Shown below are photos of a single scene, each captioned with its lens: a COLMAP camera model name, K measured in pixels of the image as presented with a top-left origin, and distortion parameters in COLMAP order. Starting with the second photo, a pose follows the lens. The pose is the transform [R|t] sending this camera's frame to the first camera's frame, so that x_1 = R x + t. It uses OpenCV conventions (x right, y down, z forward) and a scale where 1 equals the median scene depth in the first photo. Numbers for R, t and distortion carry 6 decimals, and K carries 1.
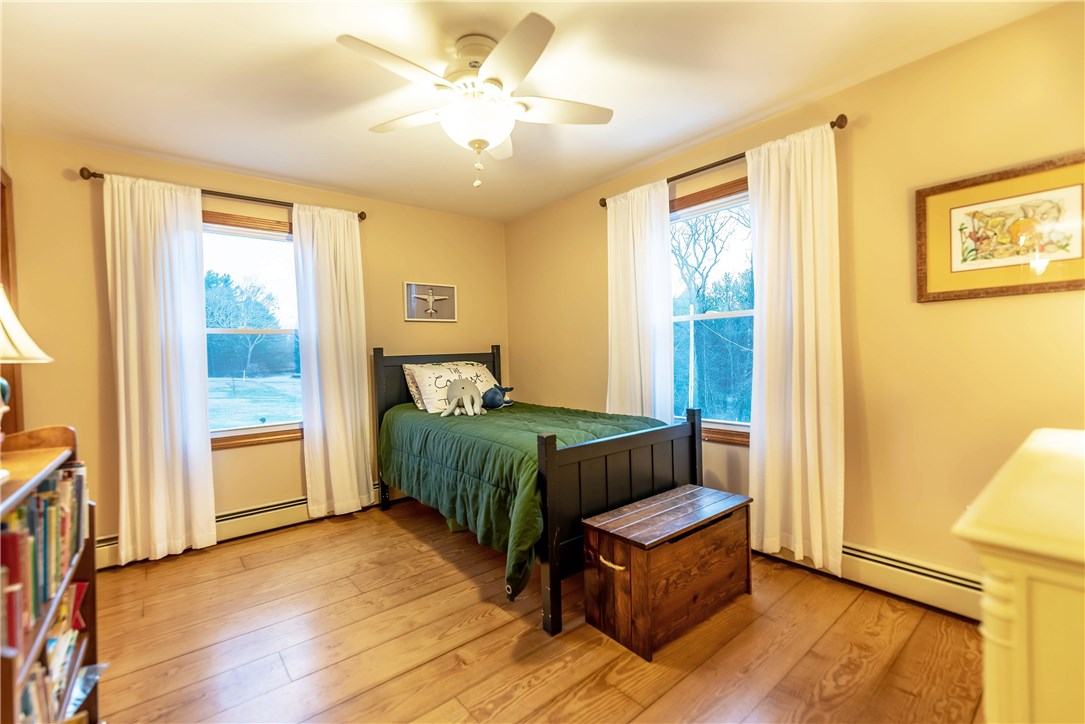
lens RADIAL K [[466.7, 0, 540.2], [0, 466.7, 359.7], [0, 0, 1]] dist [0.002769, -0.010996]
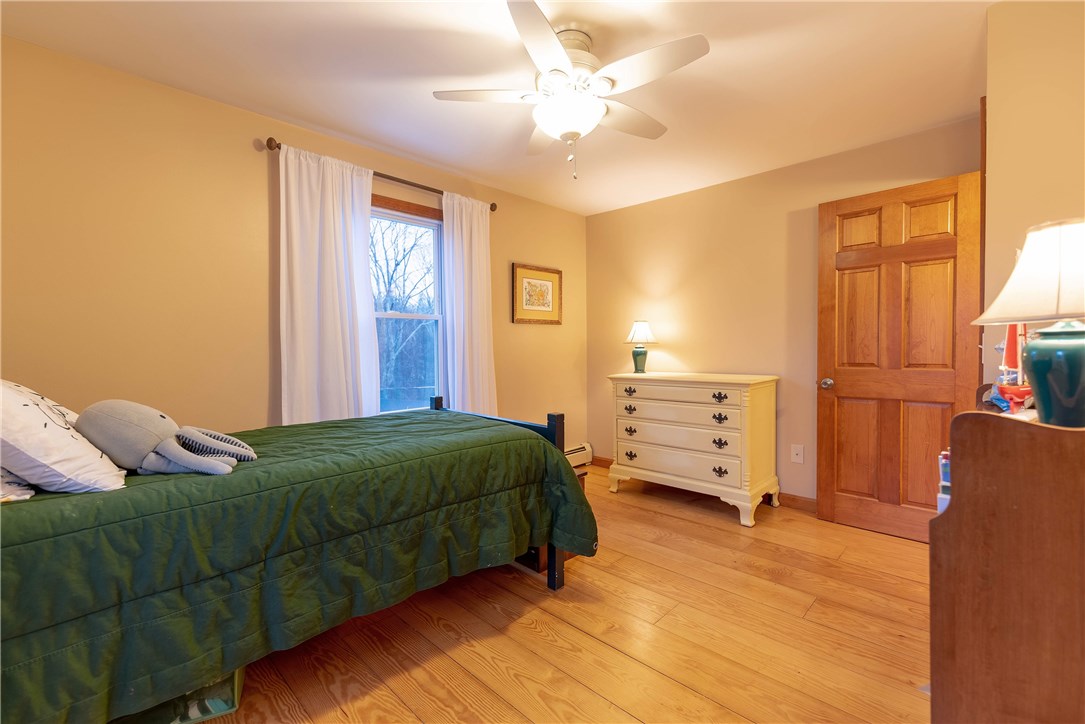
lens RADIAL K [[466.7, 0, 540.2], [0, 466.7, 359.7], [0, 0, 1]] dist [0.002769, -0.010996]
pose [[-0.107355, 0.004074, 0.994212, -1.095182], [0.031904, 0.999491, -0.000651, 0.030295], [-0.993709, 0.031650, -0.107430, 1.140010]]
